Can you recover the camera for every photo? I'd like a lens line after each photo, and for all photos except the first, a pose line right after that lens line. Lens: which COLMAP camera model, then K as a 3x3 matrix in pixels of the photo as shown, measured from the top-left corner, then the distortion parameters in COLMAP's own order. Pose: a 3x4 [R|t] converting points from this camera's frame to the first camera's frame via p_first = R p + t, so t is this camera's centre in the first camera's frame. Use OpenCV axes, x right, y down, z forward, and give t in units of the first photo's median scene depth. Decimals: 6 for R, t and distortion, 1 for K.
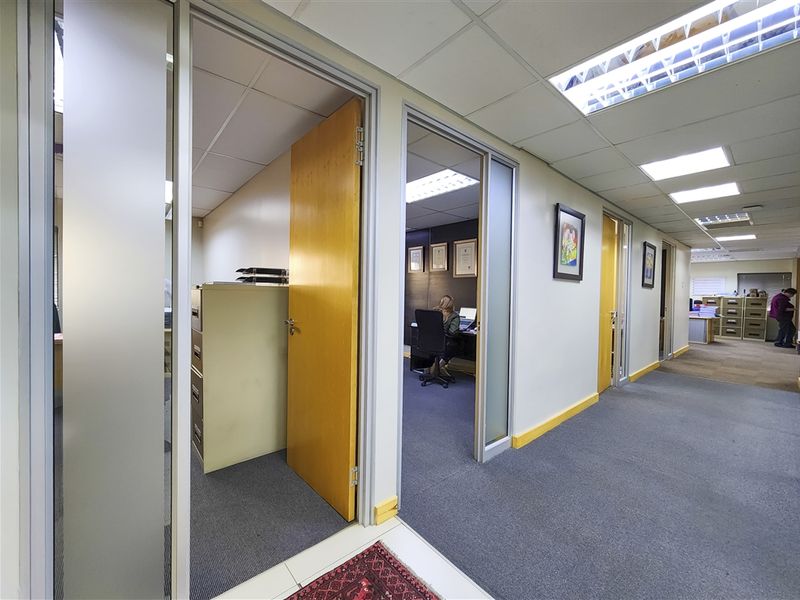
lens RADIAL K [[327.7, 0, 400.7], [0, 327.7, 301.7], [0, 0, 1]] dist [0.001883, 0.000247]
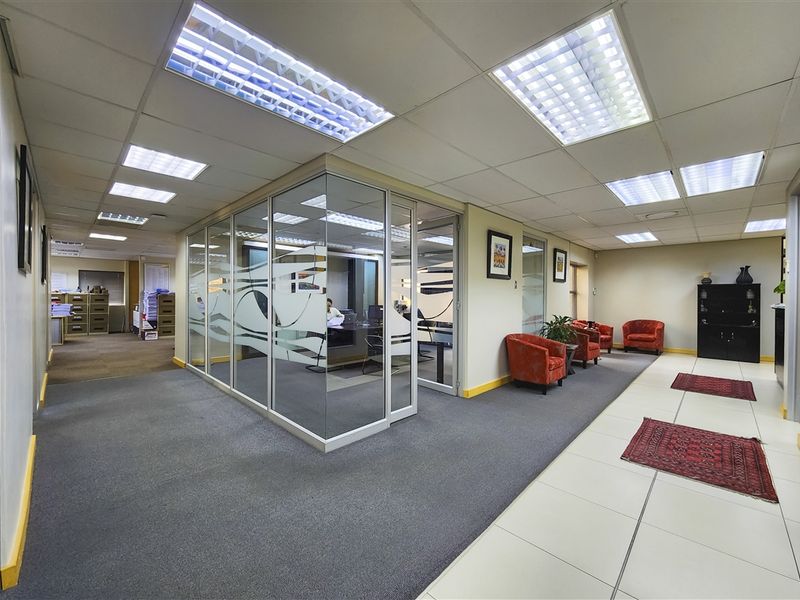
lens RADIAL K [[327.7, 0, 400.1], [0, 327.7, 296.4], [0, 0, 1]] dist [0.001883, 0.000247]
pose [[-0.081677, -0.015068, 0.996545, -0.301402], [0.020522, 0.999648, 0.016797, -0.012988], [-0.996448, 0.021823, -0.081339, 0.610944]]
